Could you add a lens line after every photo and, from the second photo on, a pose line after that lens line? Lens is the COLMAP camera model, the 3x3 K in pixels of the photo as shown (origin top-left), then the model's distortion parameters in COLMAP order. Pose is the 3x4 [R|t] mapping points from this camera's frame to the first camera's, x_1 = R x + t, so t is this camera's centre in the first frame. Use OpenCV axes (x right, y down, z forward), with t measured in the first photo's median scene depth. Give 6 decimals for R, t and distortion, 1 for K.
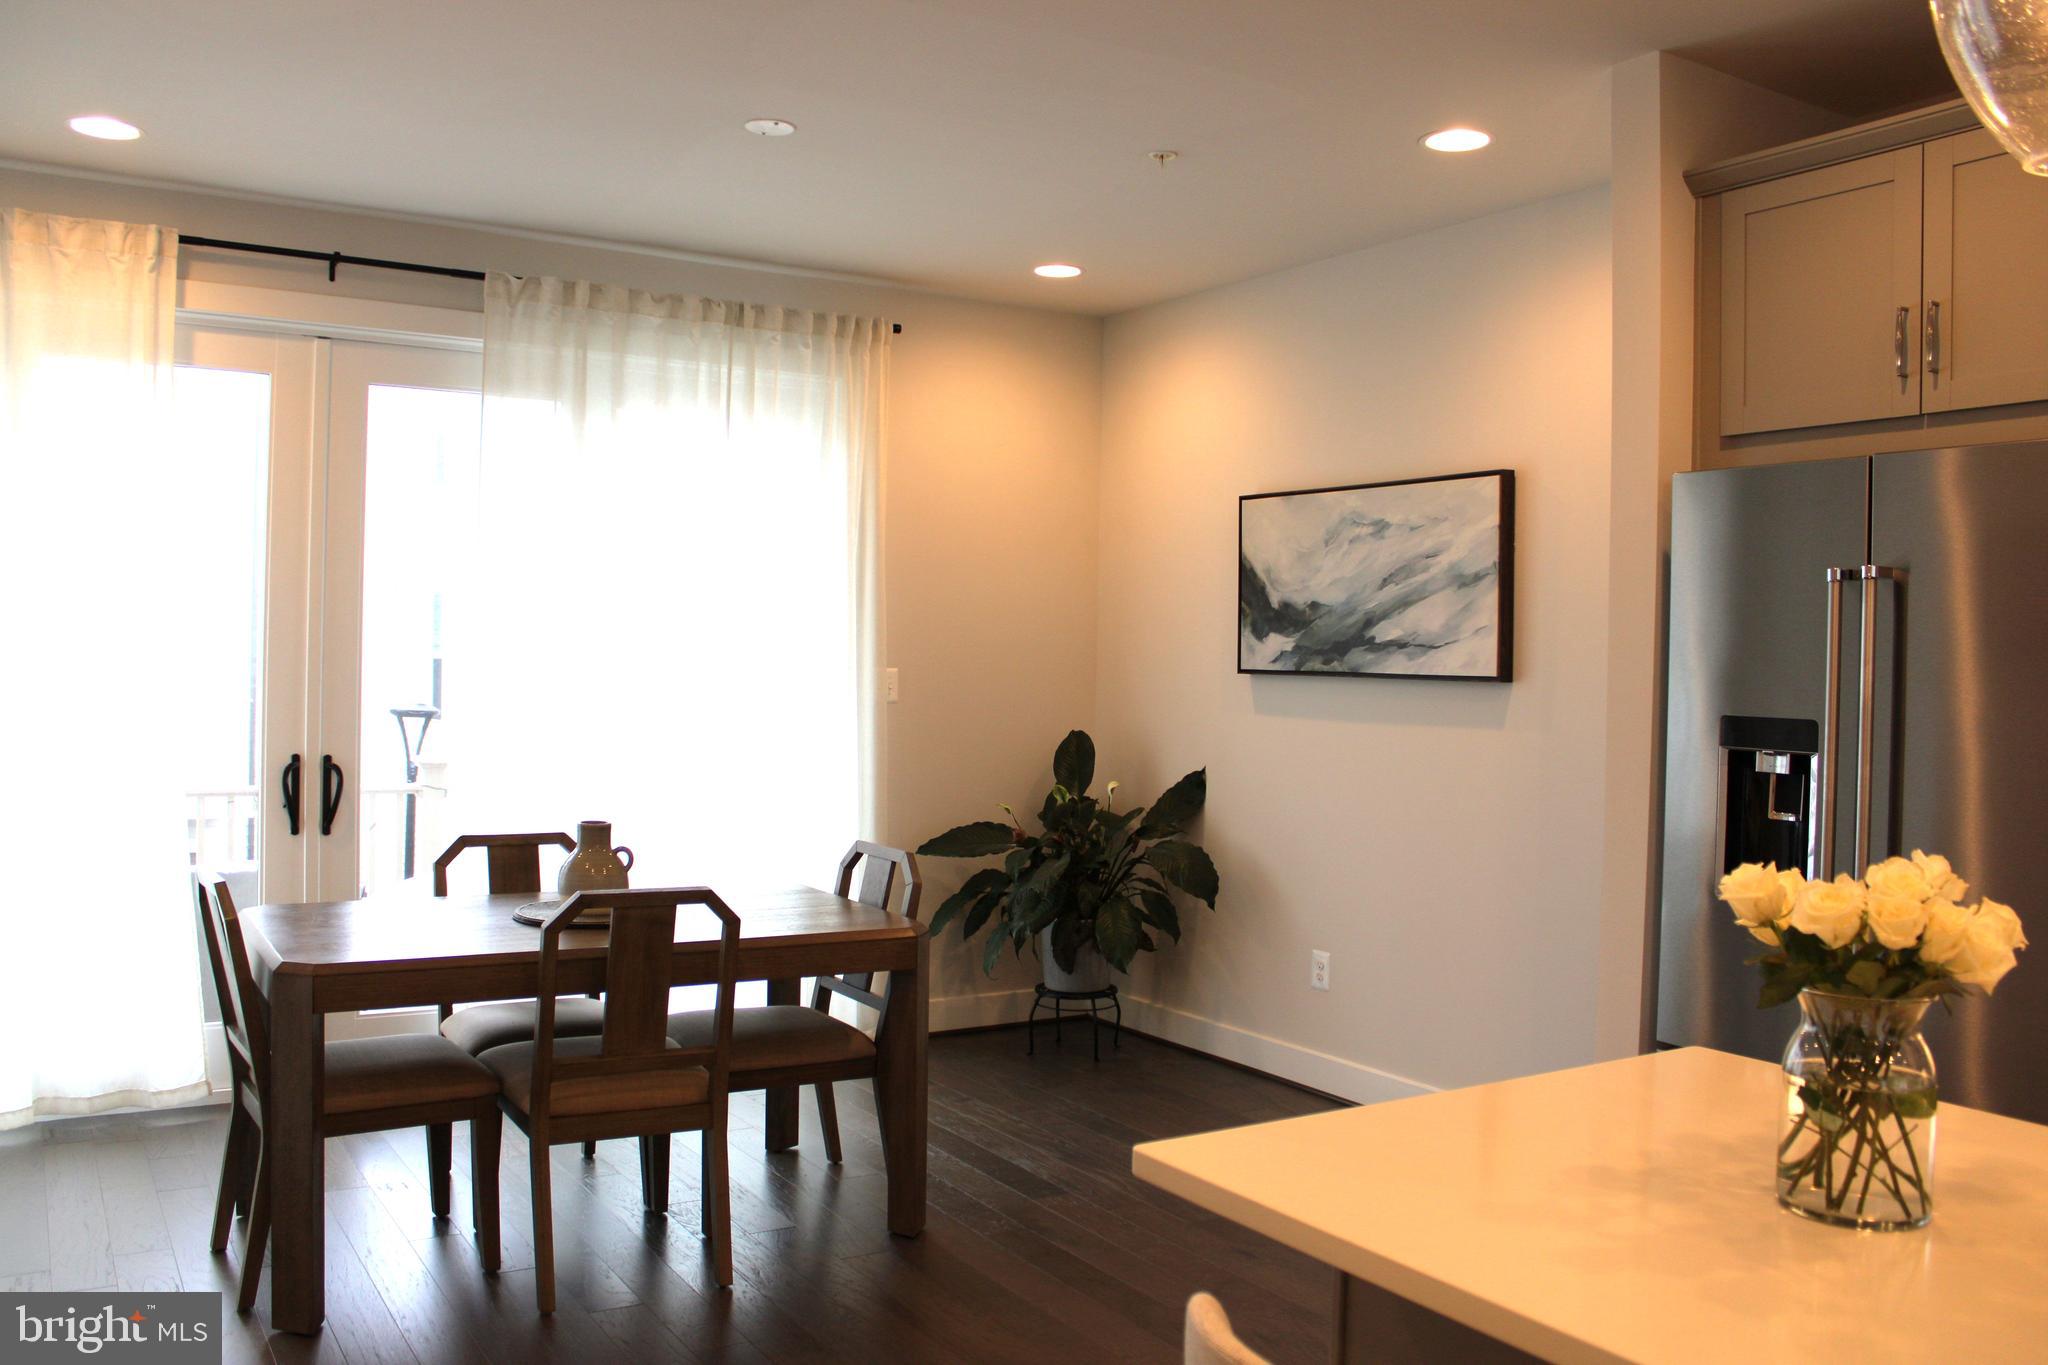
lens RADIAL K [[1768.4, 0, 1024.0], [0, 1768.4, 682.5], [0, 0, 1]] dist [-0.162776, 0.157737]
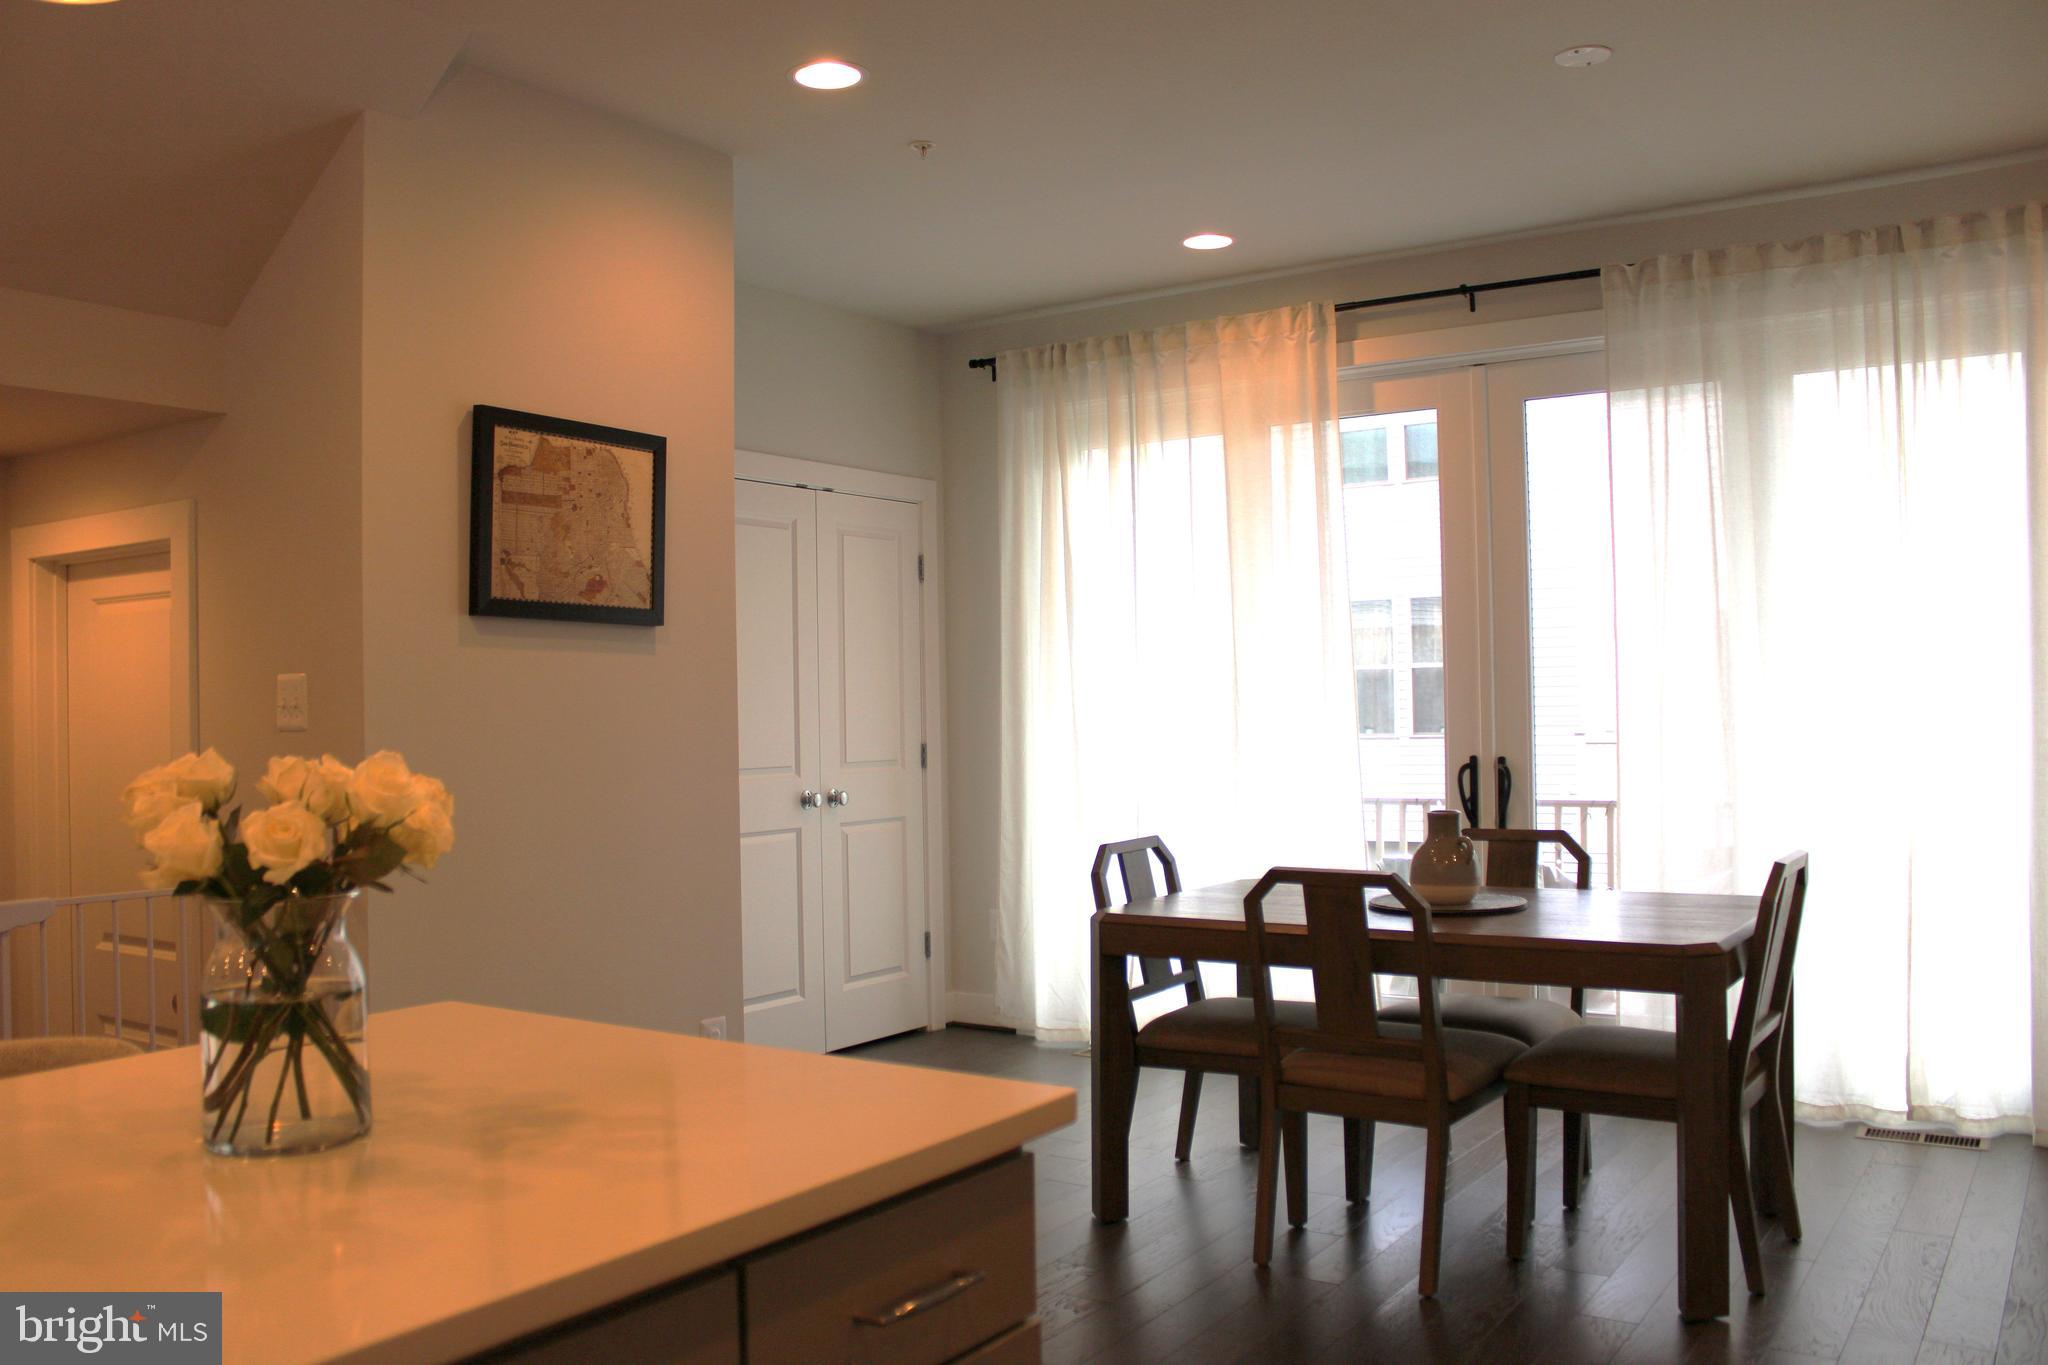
lens RADIAL K [[1768.4, 0, 1024.0], [0, 1768.4, 682.5], [0, 0, 1]] dist [-0.162776, 0.157737]
pose [[0.404589, -0.040930, -0.913582, 0.459945], [0.020406, 0.999153, -0.035726, 0.029577], [0.914271, -0.004188, 0.405082, 0.304269]]
